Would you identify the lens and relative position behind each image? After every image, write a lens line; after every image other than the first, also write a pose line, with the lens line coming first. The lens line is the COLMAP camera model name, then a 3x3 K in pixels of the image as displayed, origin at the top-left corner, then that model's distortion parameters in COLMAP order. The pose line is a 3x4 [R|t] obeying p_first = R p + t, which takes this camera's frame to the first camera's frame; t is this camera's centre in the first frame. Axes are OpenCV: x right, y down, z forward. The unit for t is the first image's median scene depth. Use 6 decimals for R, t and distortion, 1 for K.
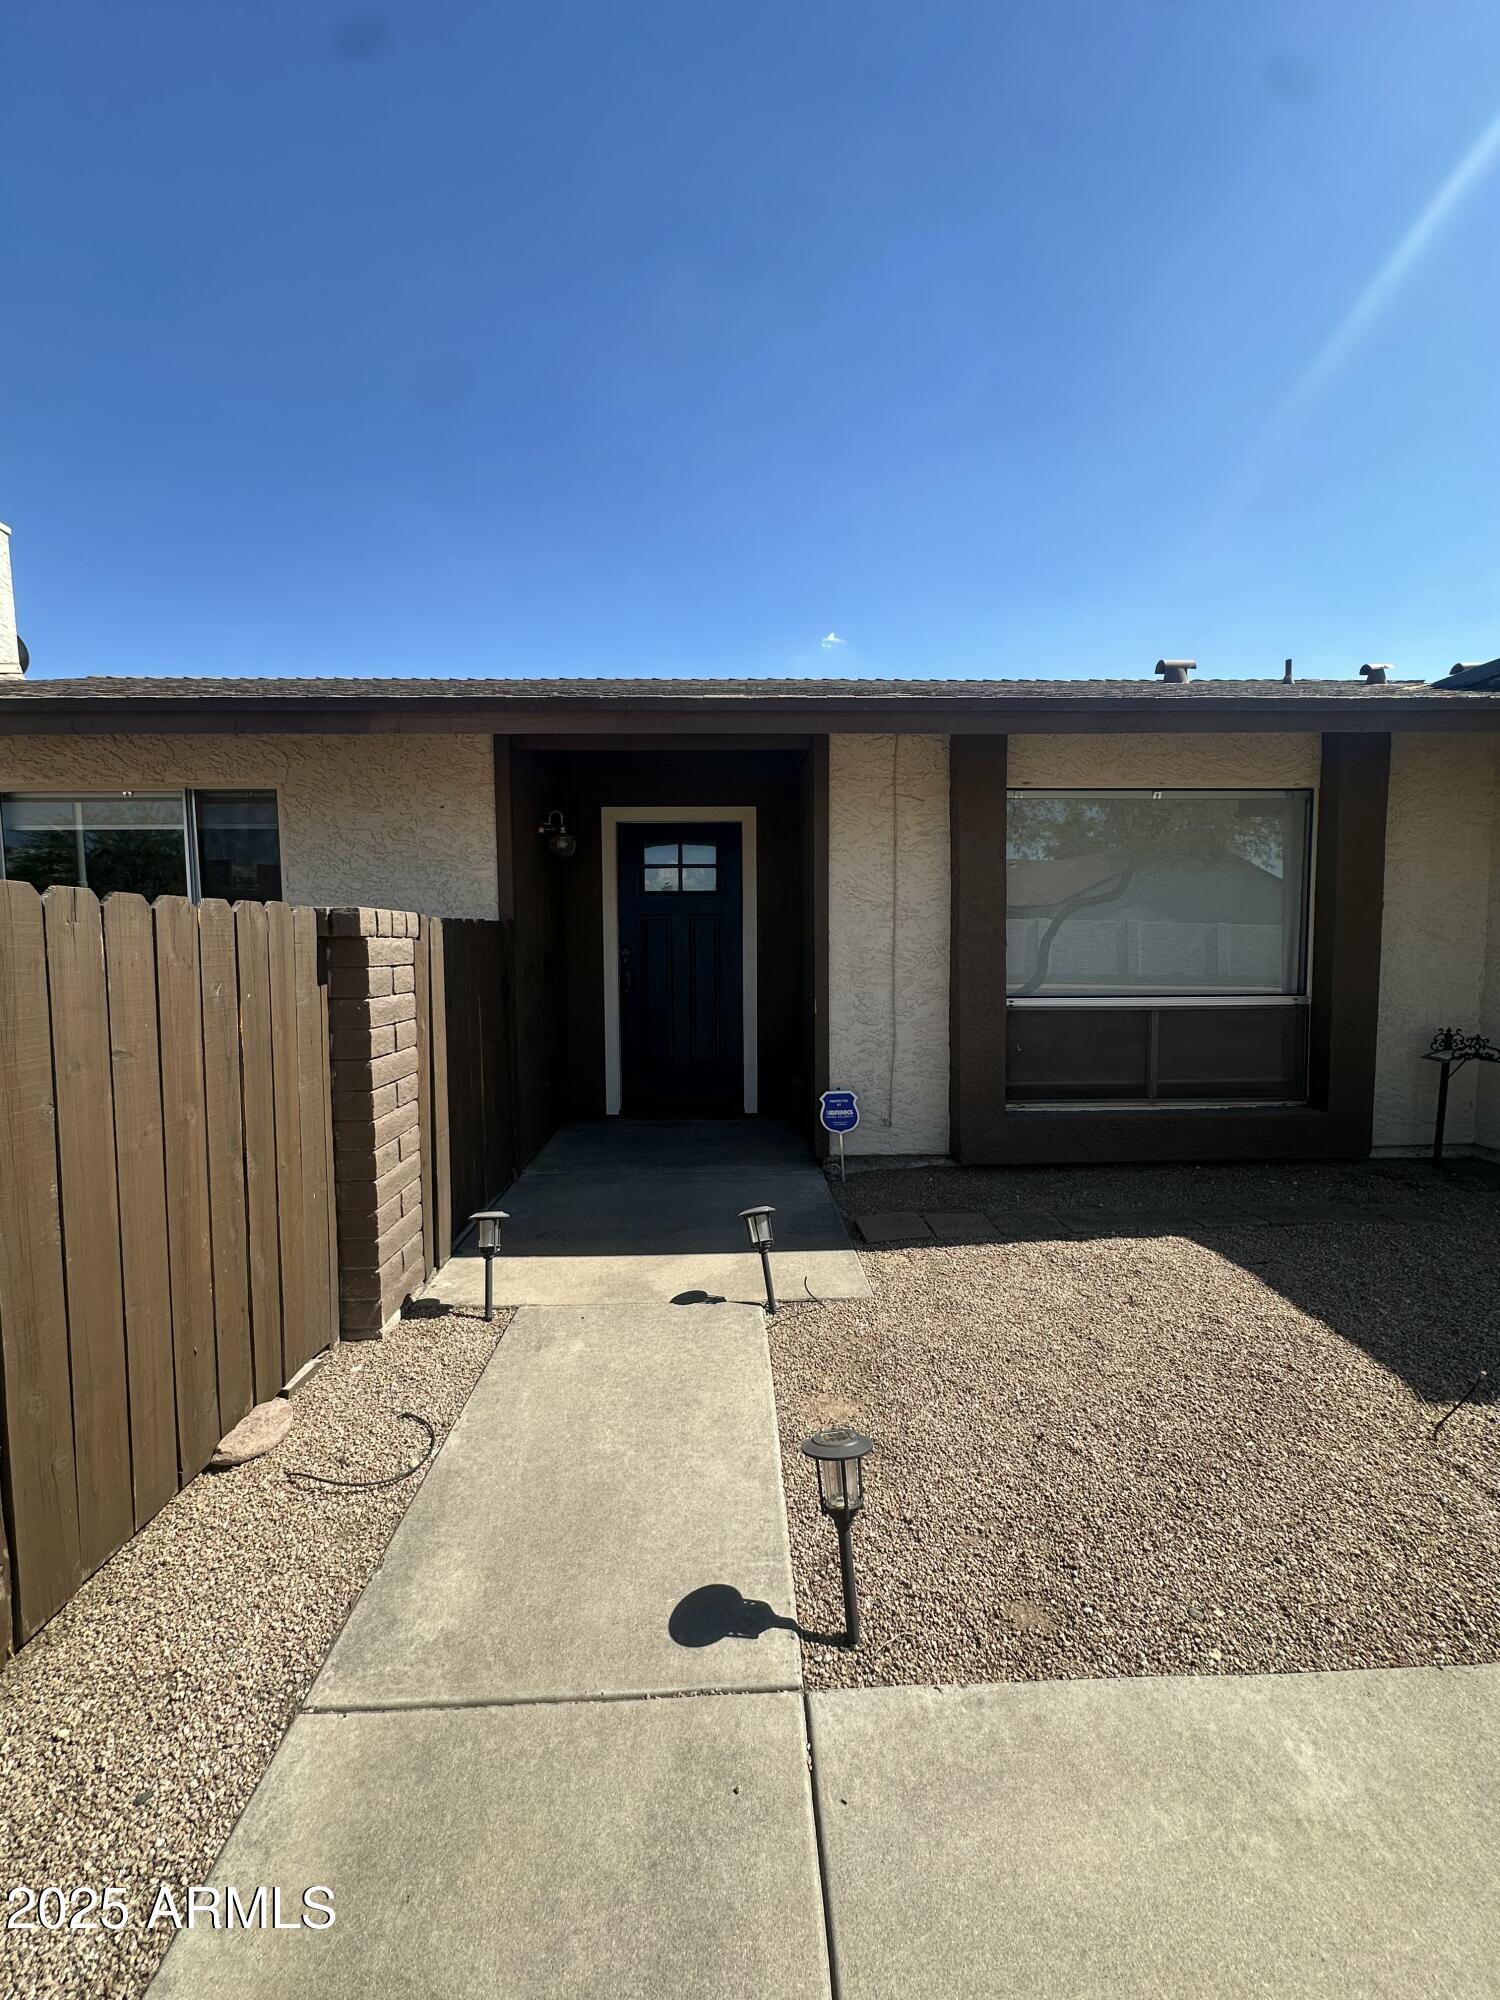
lens RADIAL K [[804.6, 0, 756.9], [0, 804.6, 1006.1], [0, 0, 1]] dist [-0.004956, 0.000949]
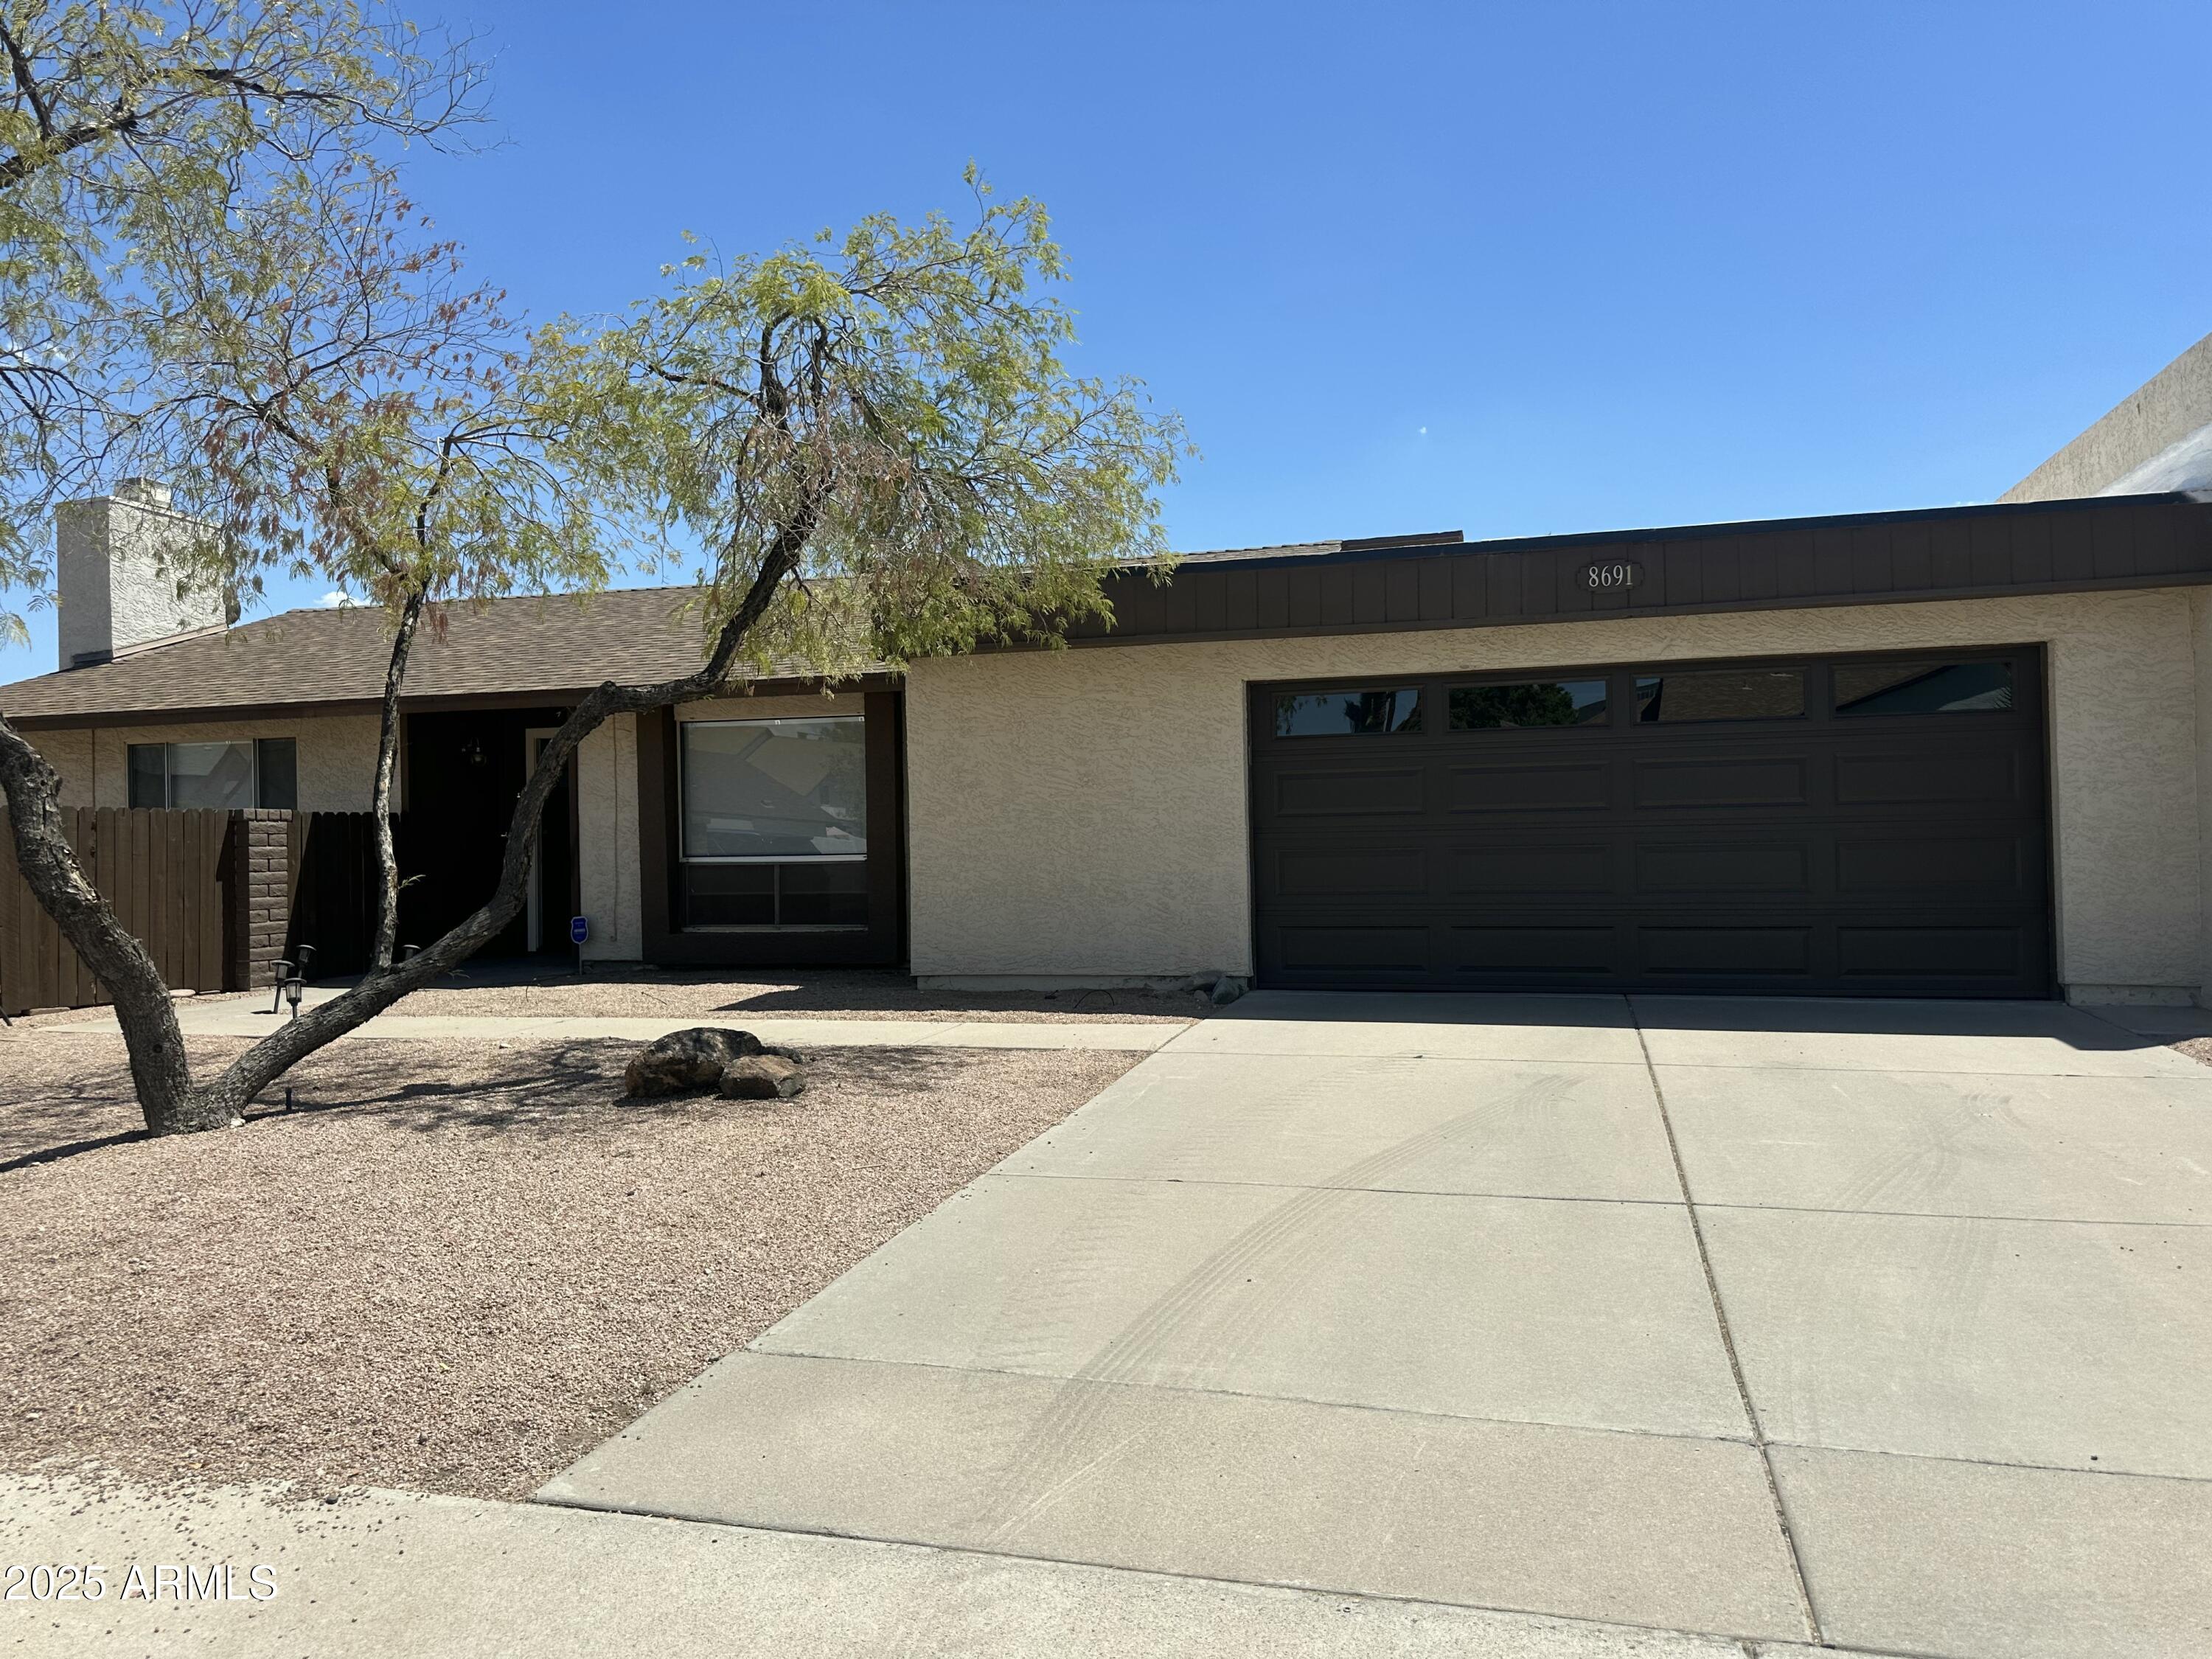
lens RADIAL K [[1657.3, 0, 1111.5], [0, 1657.3, 813.2], [0, 0, 1]] dist [0.040912, -0.000033]
pose [[0.949655, -0.018548, -0.312749, 2.070281], [-0.008358, 0.996391, -0.084471, 0.166740], [0.313187, 0.082832, 0.946072, -1.736105]]
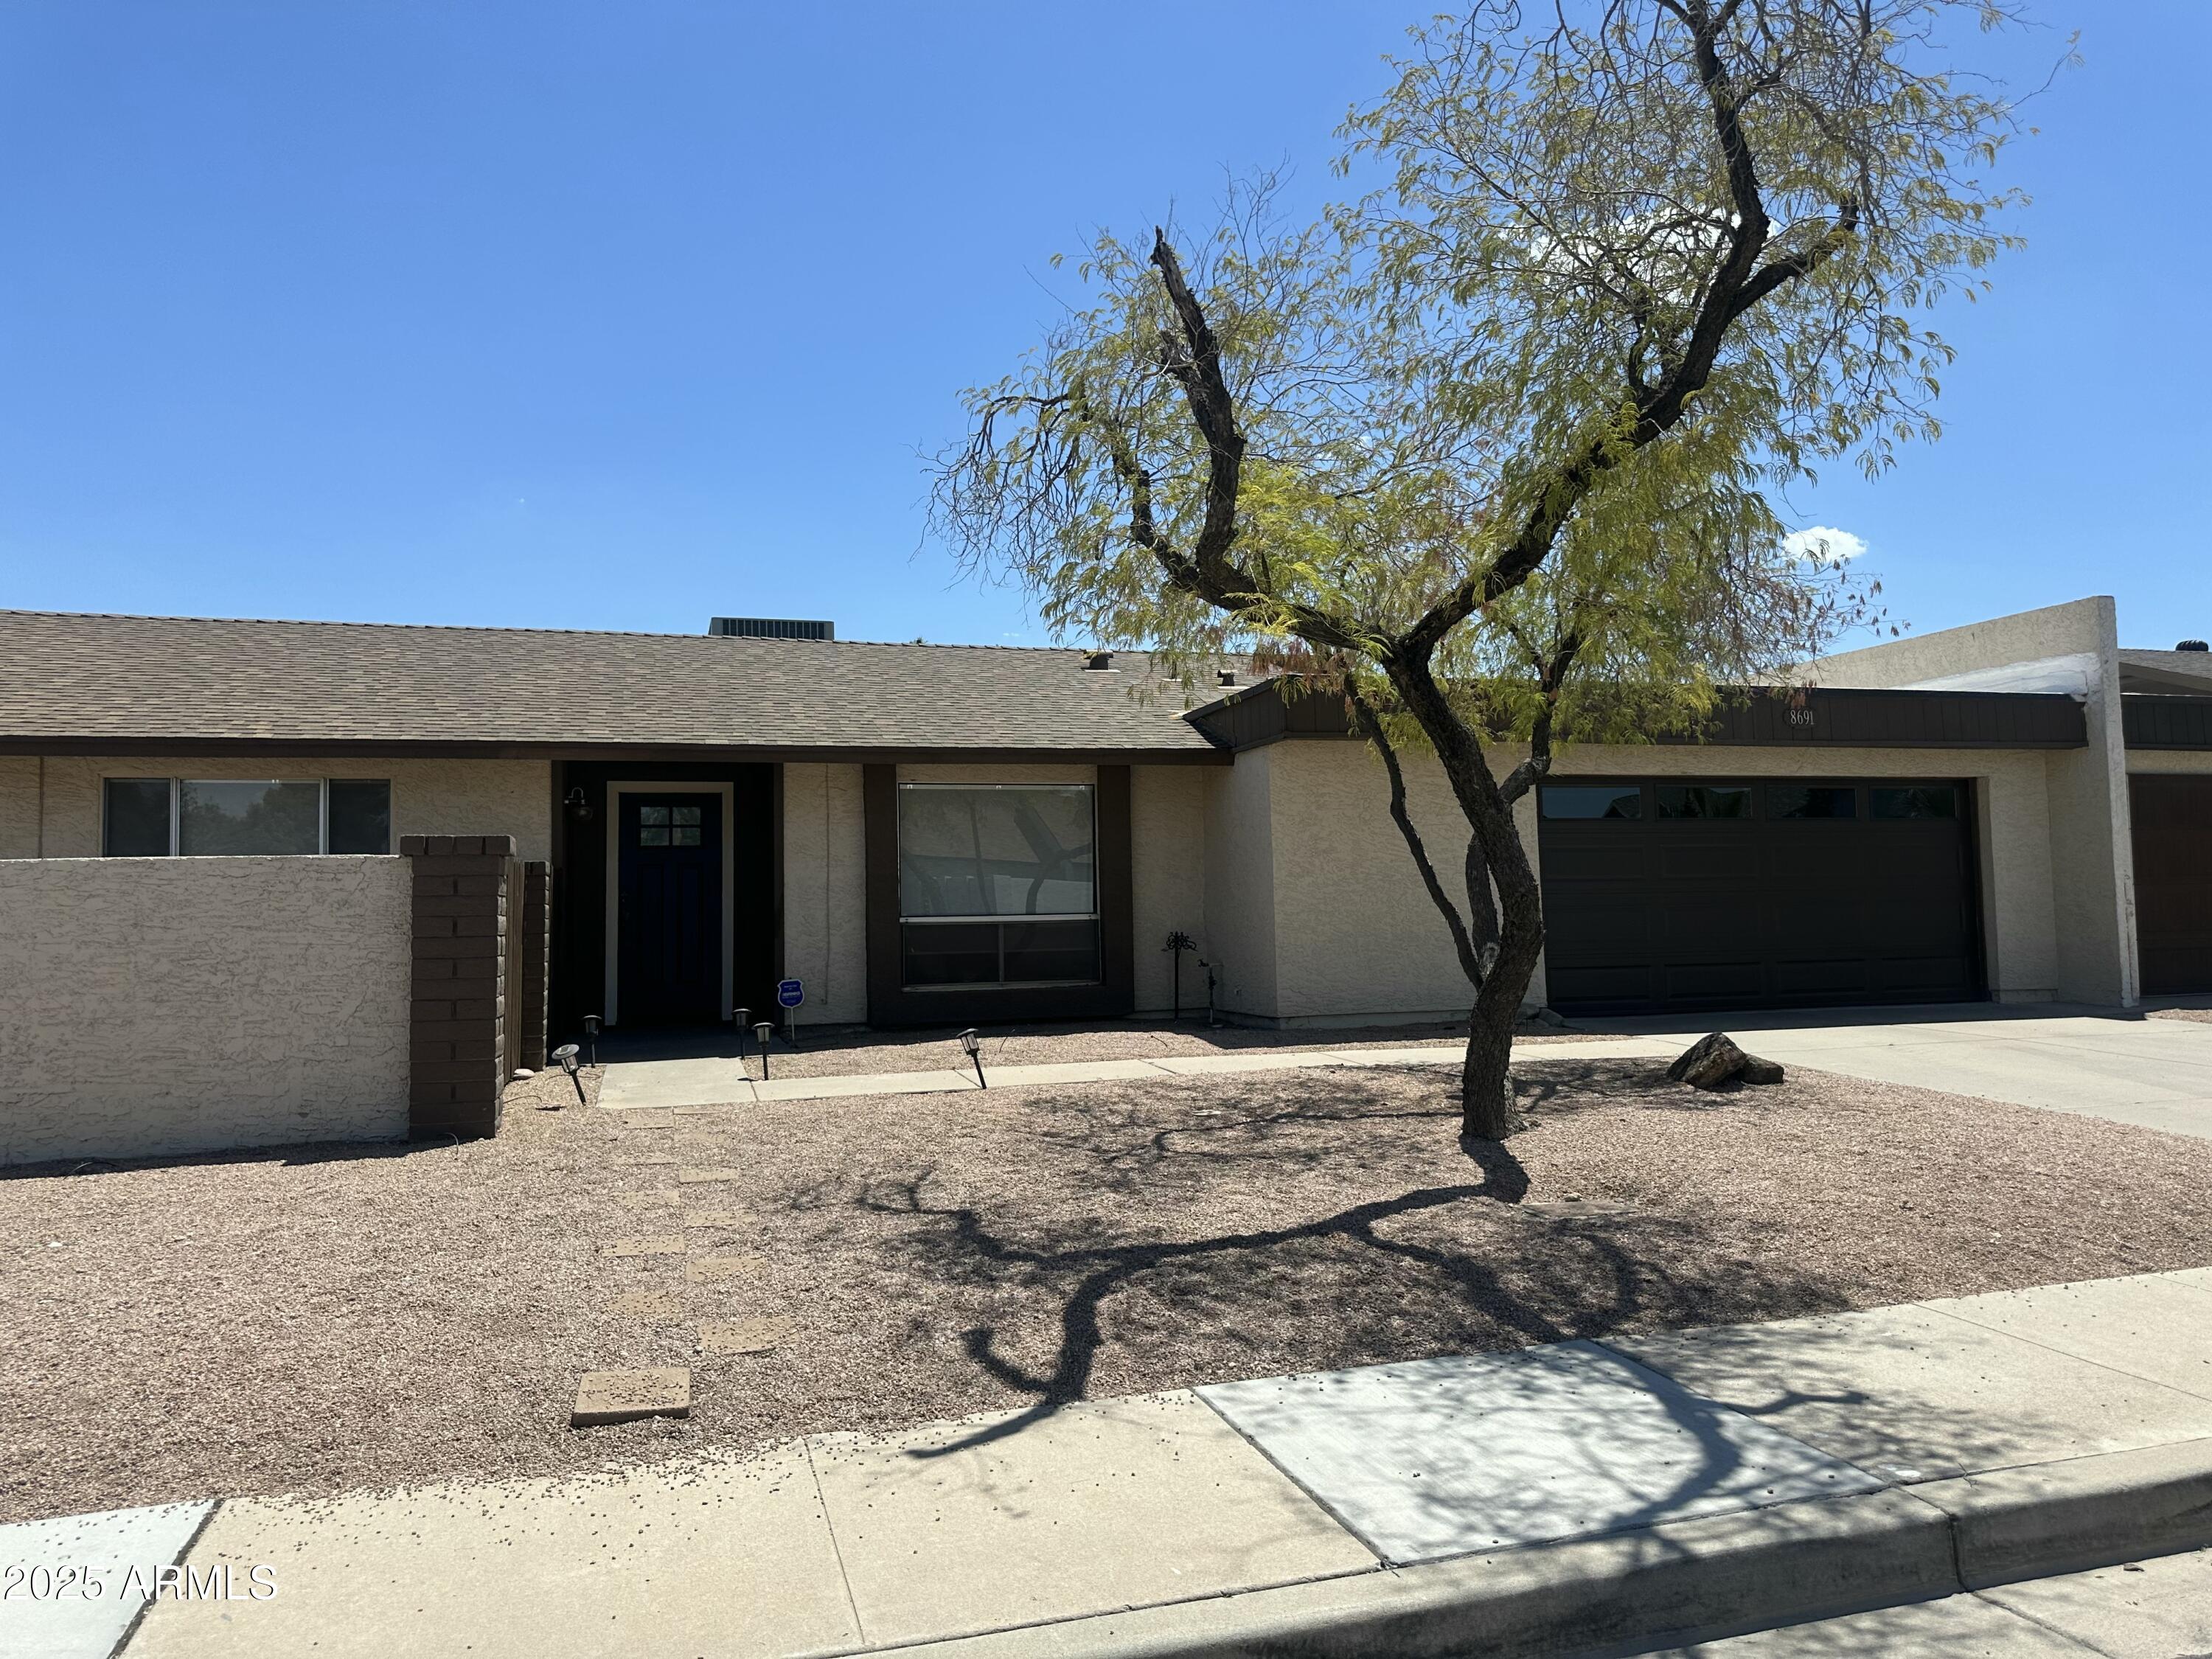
lens RADIAL K [[1543.6, 0, 1116.9], [0, 1543.6, 784.7], [0, 0, 1]] dist [0.041476, -0.042437]
pose [[0.965667, 0.008108, 0.259656, -0.063952], [0.033269, 0.987423, -0.154562, 0.210328], [-0.257643, 0.157894, 0.953252, -1.965399]]
